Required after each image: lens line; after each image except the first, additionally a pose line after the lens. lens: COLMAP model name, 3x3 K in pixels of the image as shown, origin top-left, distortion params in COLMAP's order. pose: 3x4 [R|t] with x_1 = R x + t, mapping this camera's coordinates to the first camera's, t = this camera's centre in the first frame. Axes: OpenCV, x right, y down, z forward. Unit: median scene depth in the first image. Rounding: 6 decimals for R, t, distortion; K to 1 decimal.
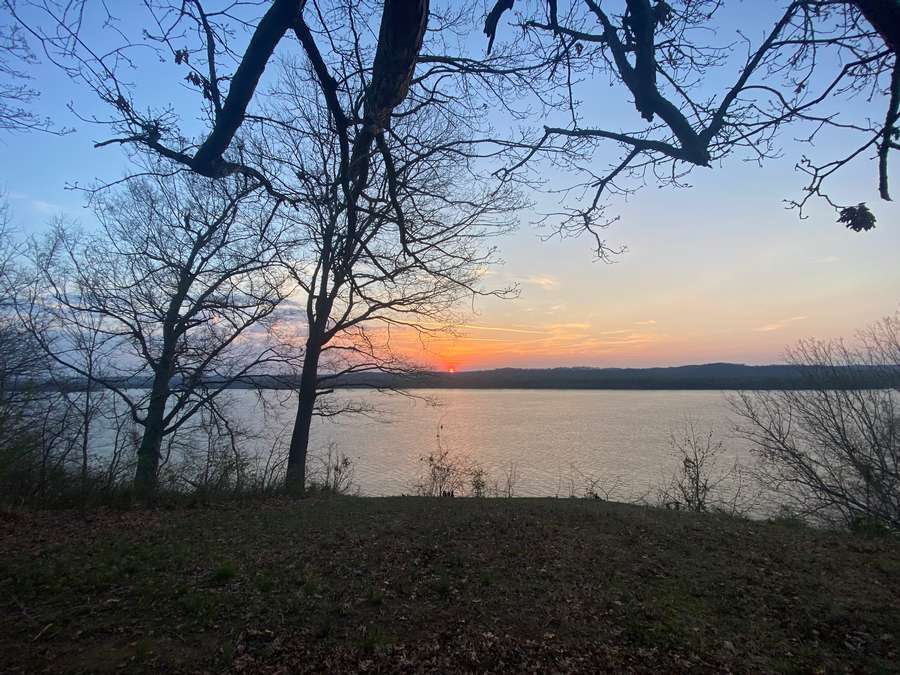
lens RADIAL K [[358.0, 0, 445.3], [0, 358.0, 338.1], [0, 0, 1]] dist [0.022409, -0.019448]
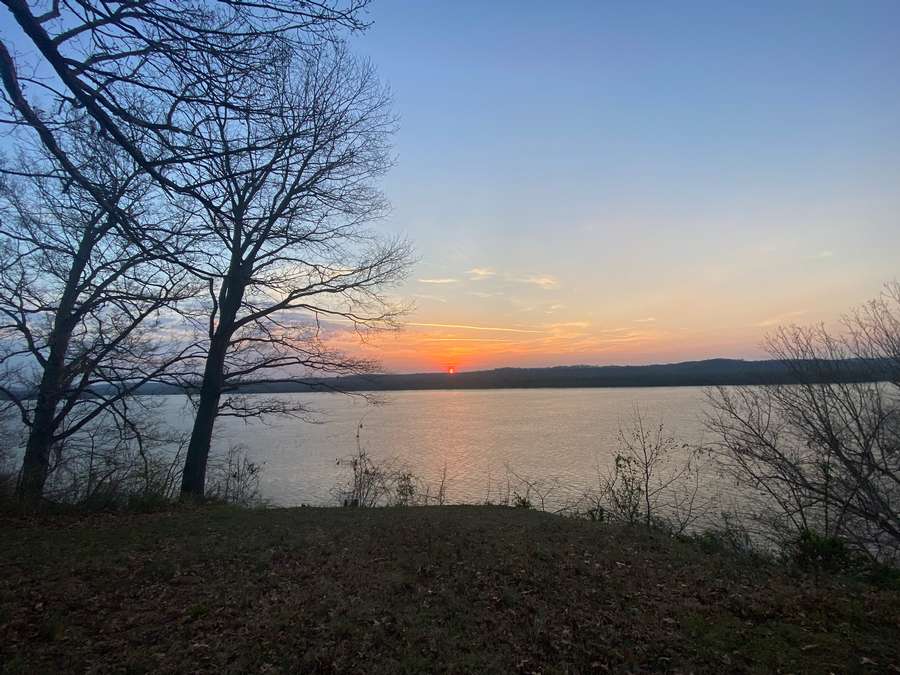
lens RADIAL K [[358.0, 0, 445.3], [0, 358.0, 338.1], [0, 0, 1]] dist [0.022409, -0.019448]
pose [[0.999832, -0.018012, 0.003290, 0.191811], [0.018020, 0.999834, -0.002628, 0.037219], [-0.003242, 0.002687, 0.999991, 0.112980]]
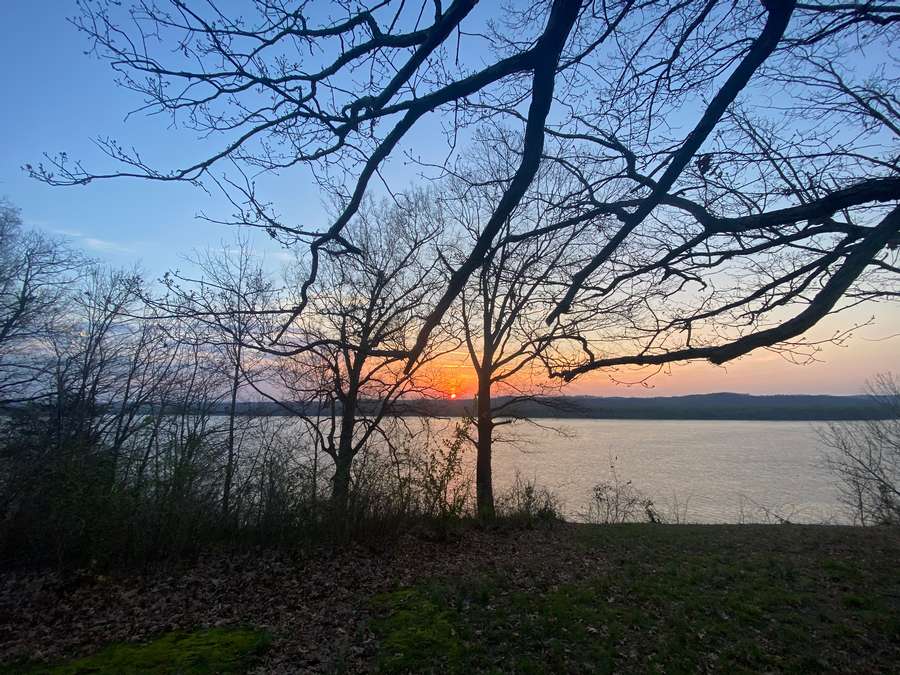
lens RADIAL K [[358.0, 0, 445.3], [0, 358.0, 338.1], [0, 0, 1]] dist [0.022409, -0.019448]
pose [[0.999964, 0.008083, -0.002597, -0.498207], [-0.008254, 0.997192, -0.074436, -0.016174], [0.001988, 0.074455, 0.997222, -0.080338]]
